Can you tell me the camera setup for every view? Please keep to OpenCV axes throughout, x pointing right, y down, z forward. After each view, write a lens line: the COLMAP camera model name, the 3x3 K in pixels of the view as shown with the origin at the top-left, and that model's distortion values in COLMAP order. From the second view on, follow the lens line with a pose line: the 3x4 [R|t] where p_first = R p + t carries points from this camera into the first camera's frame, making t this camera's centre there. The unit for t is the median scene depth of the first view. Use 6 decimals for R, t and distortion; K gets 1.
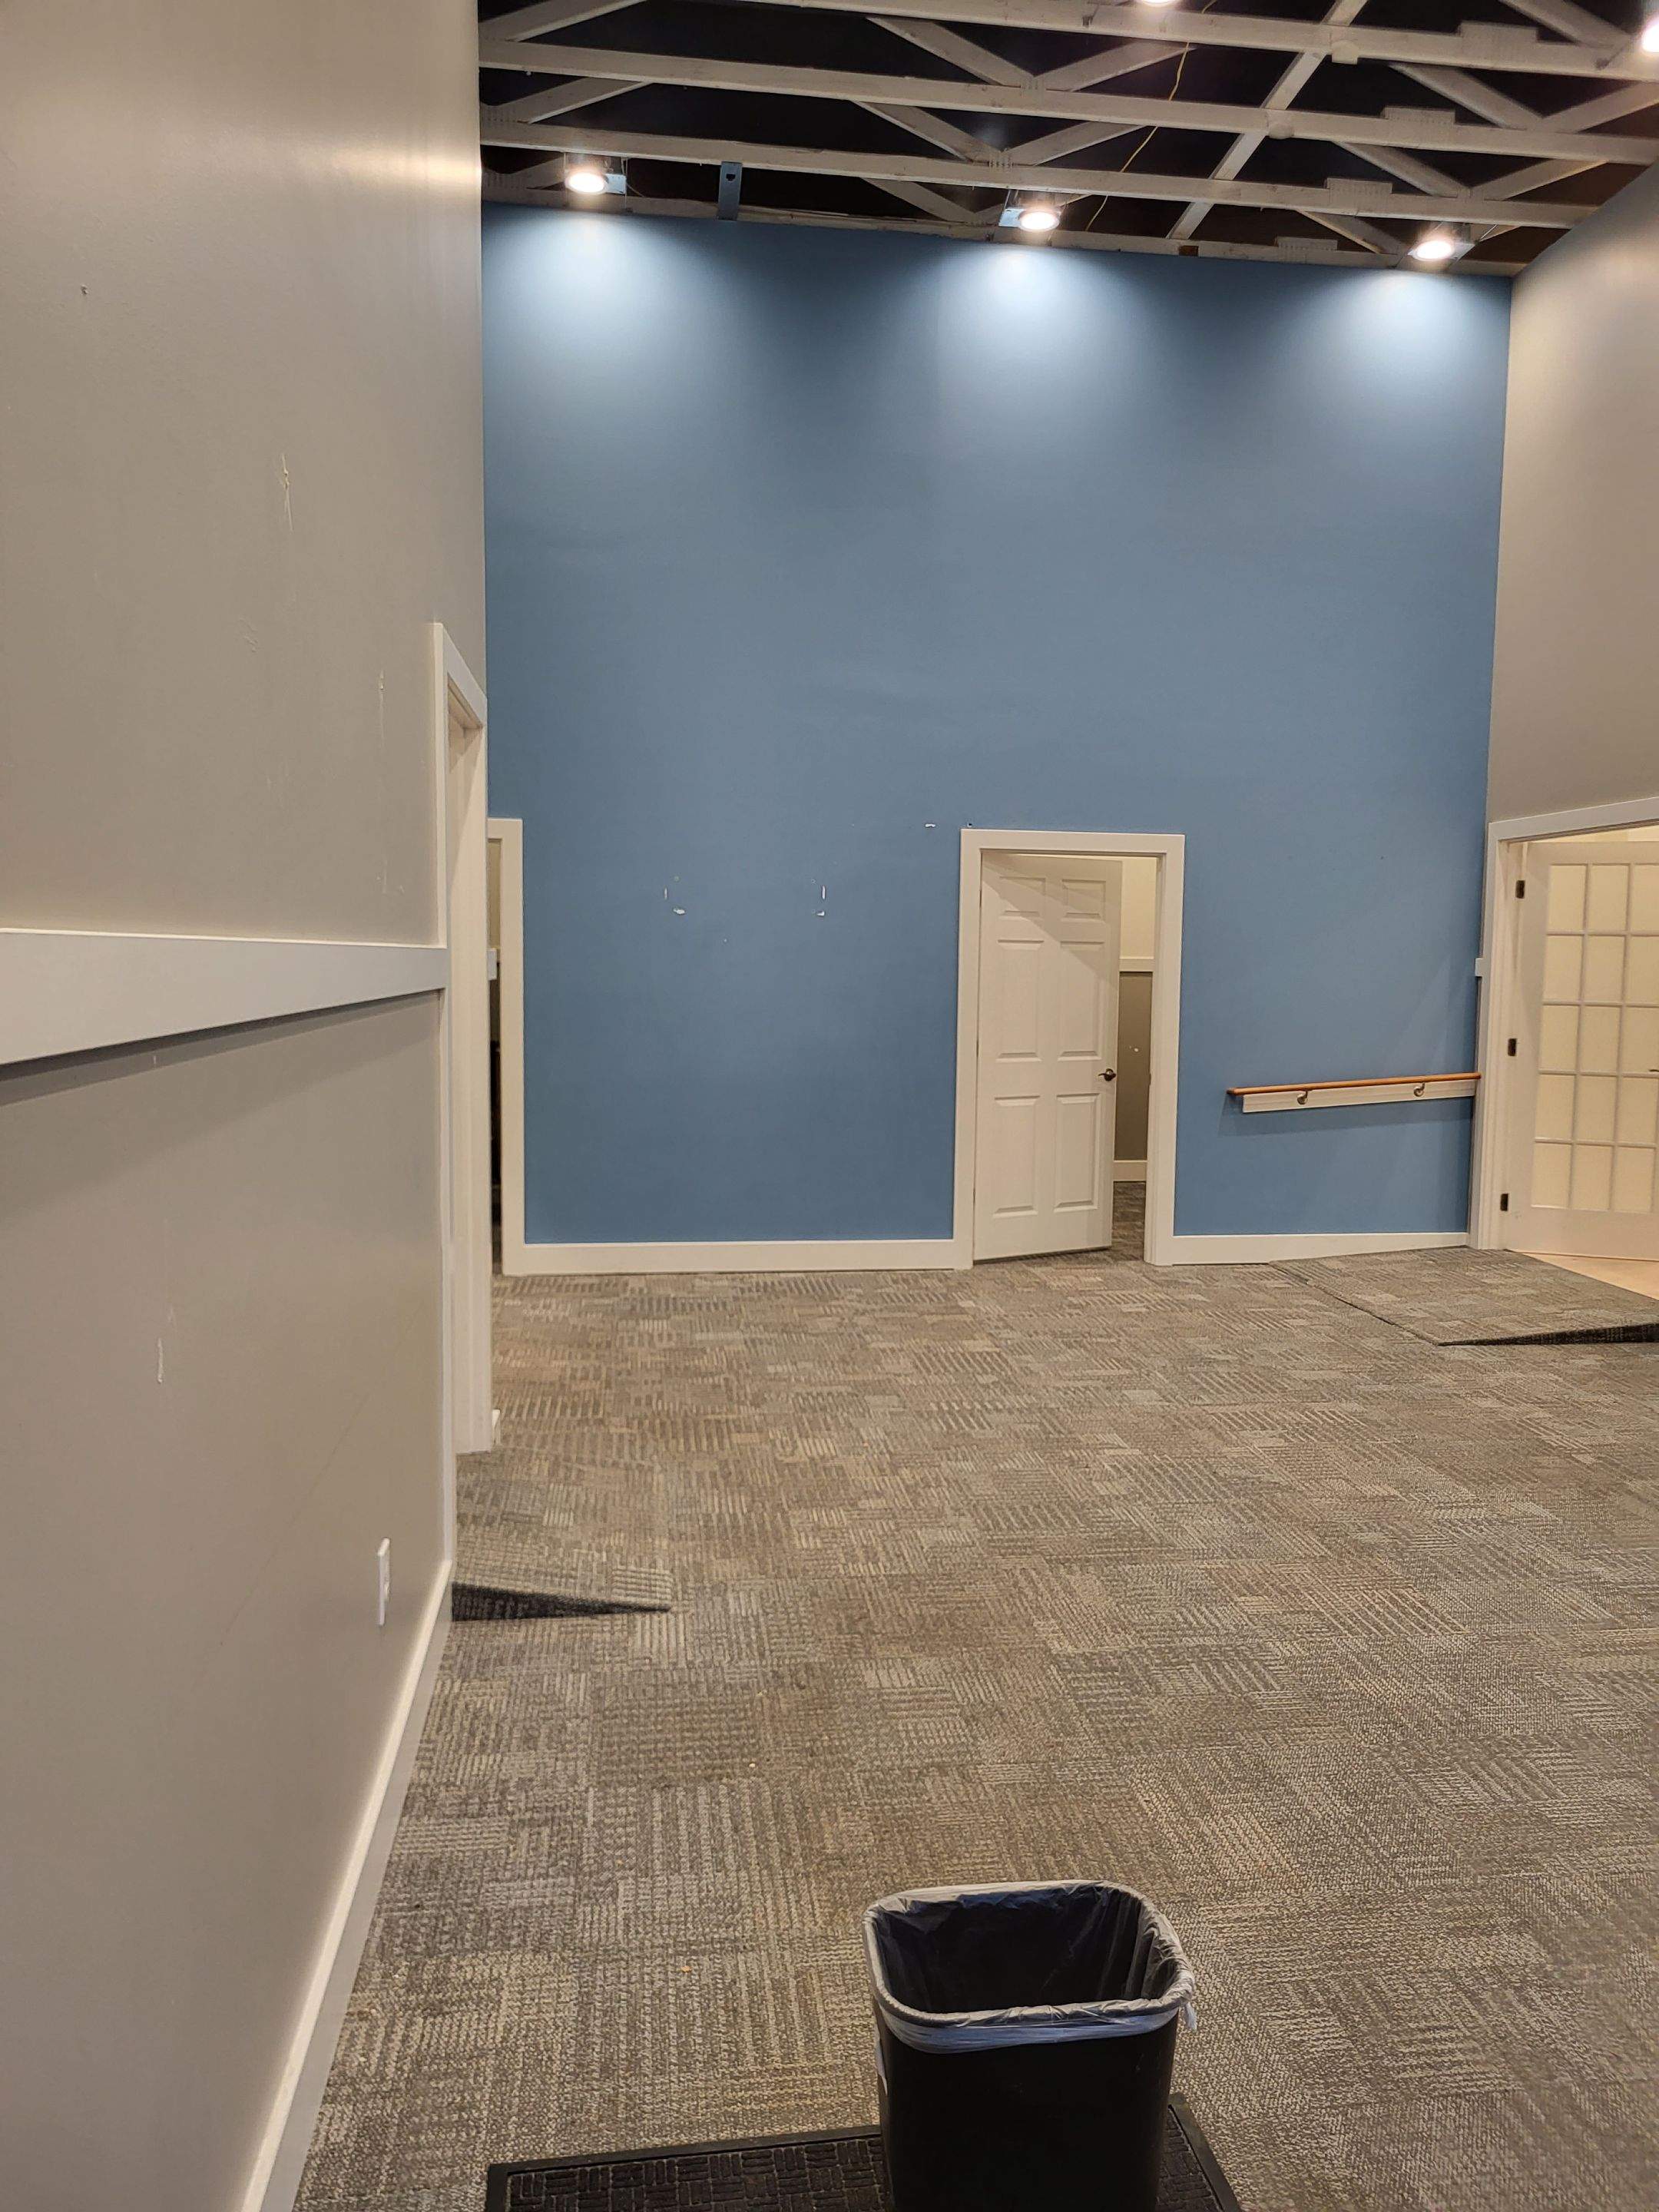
lens RADIAL K [[1732.3, 0, 903.0], [0, 1732.3, 1112.7], [0, 0, 1]] dist [0.058124, -0.075187]
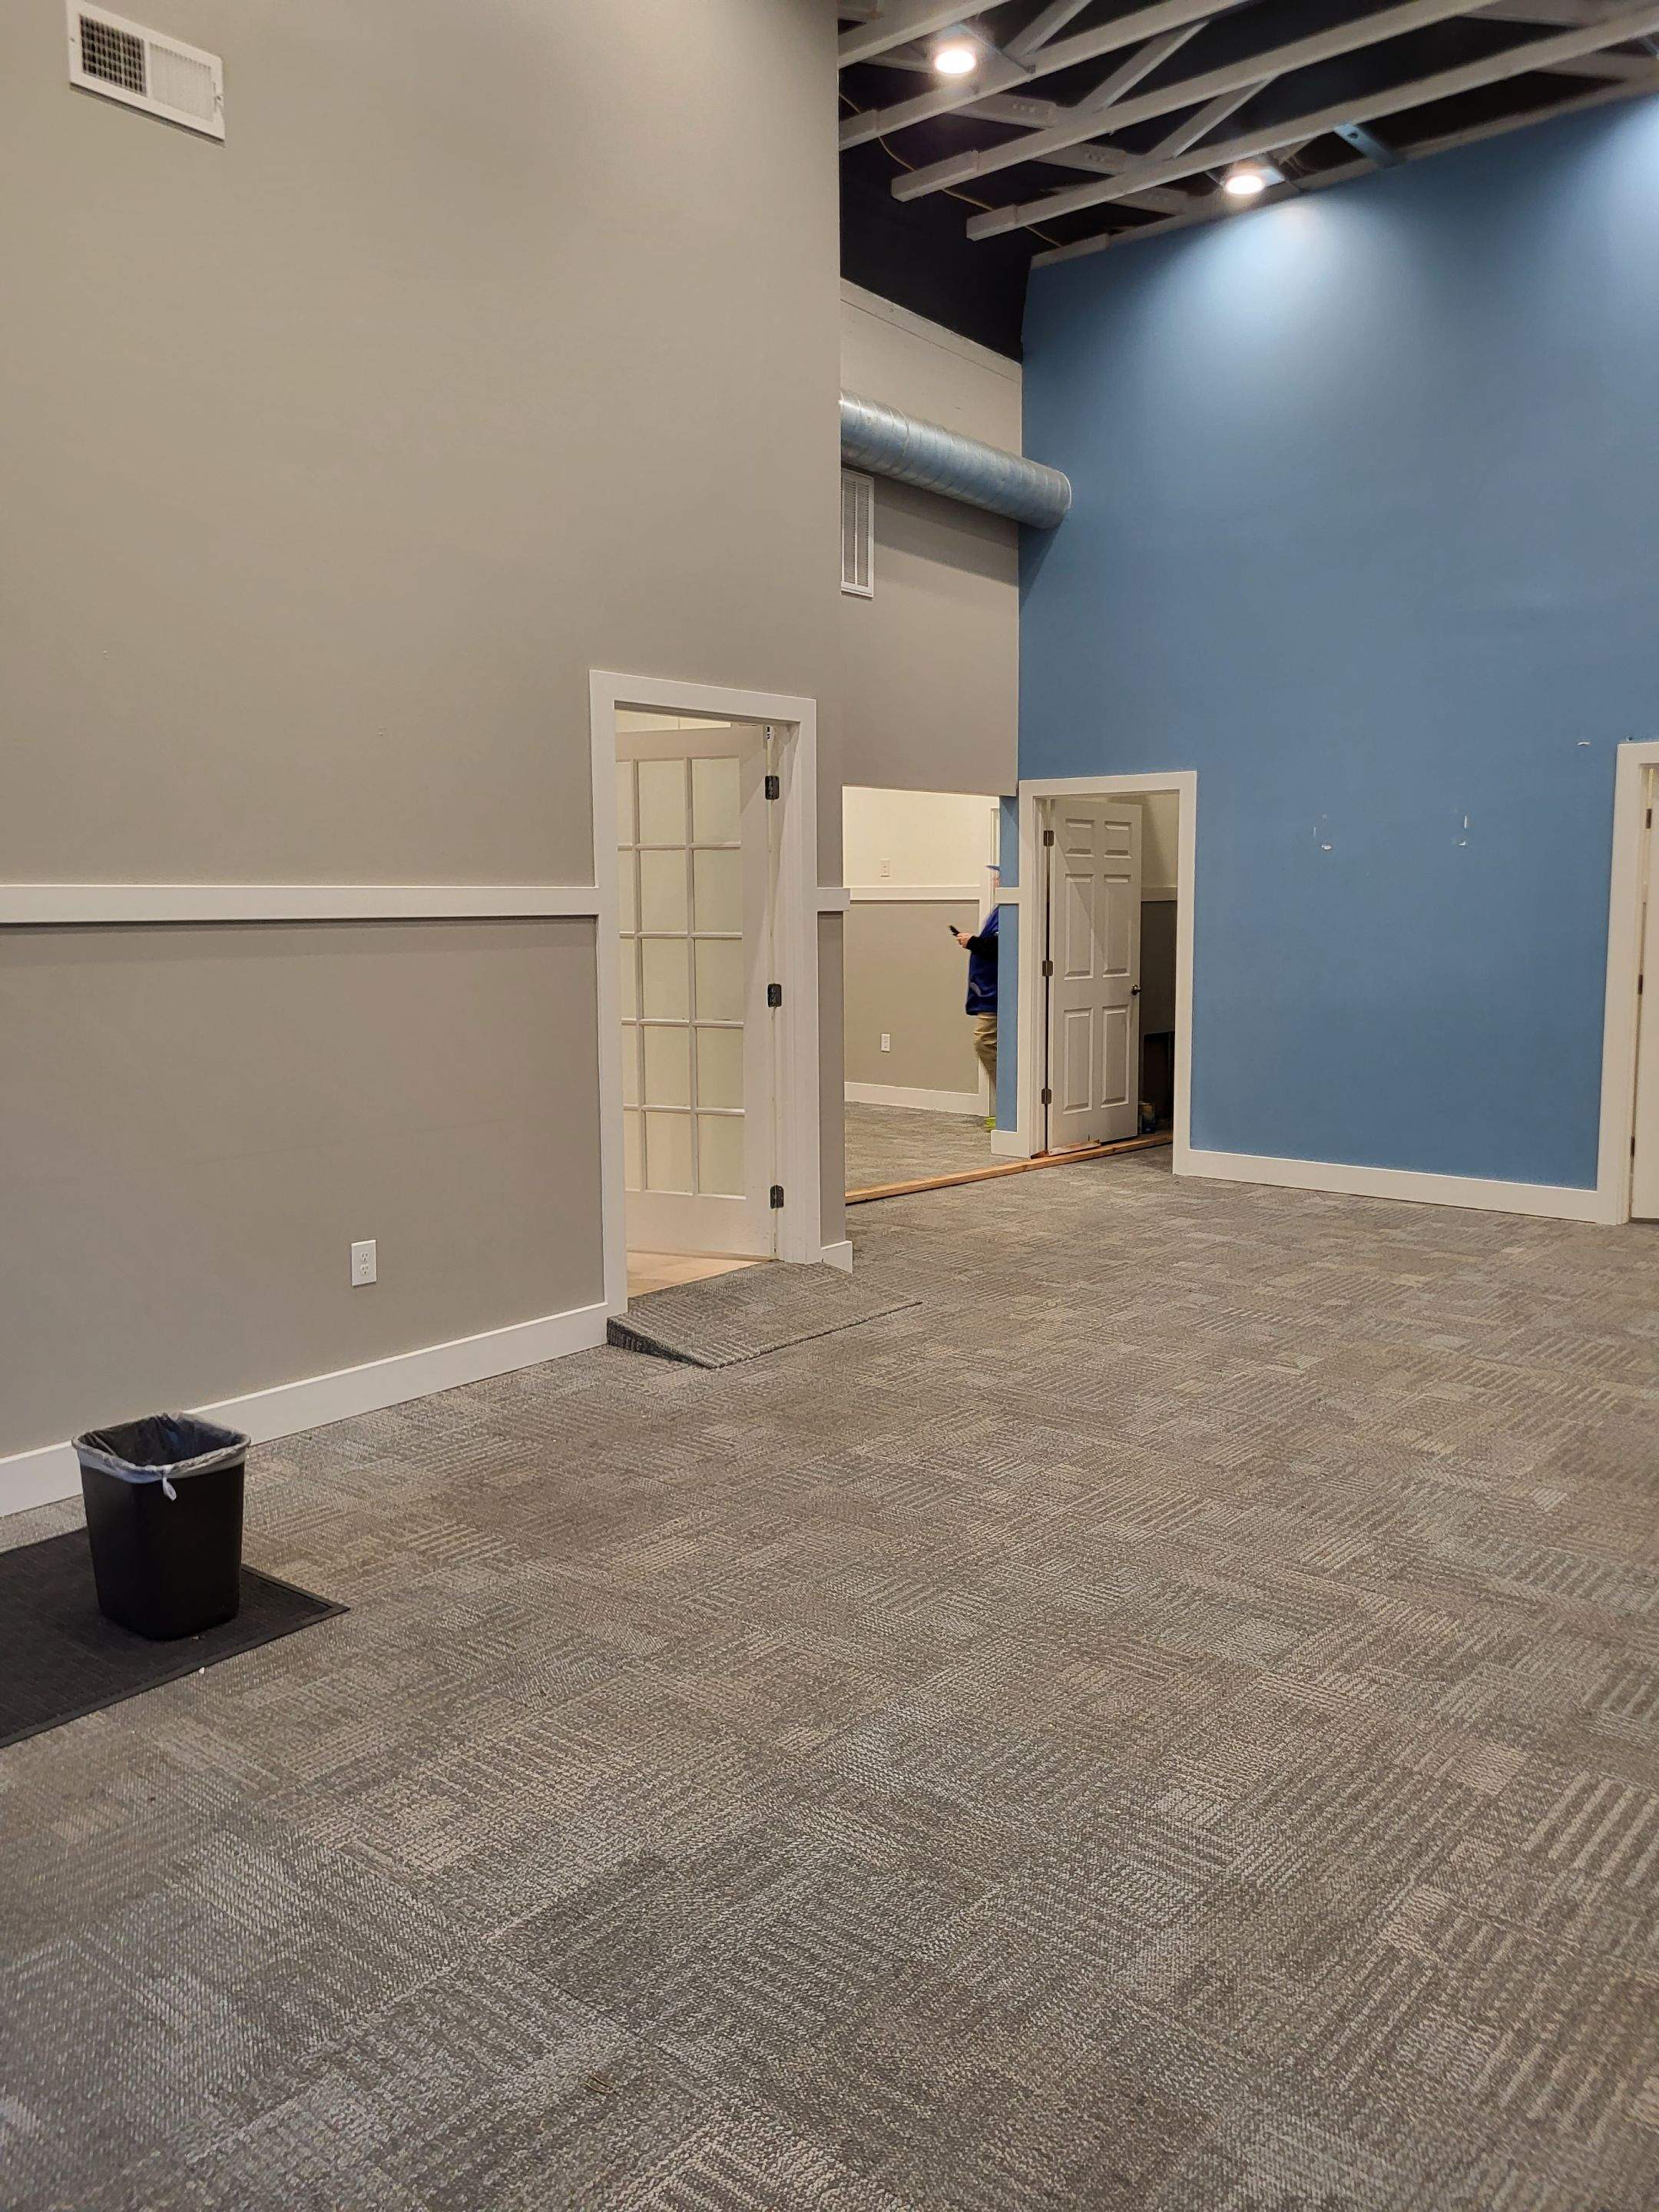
lens RADIAL K [[1721.6, 0, 835.6], [0, 1721.6, 1084.5], [0, 0, 1]] dist [0.053921, -0.041065]
pose [[0.666315, 0.069749, -0.742402, 0.808678], [-0.054656, 0.997506, 0.044661, -0.004890], [0.743665, 0.010819, 0.668465, 0.135500]]
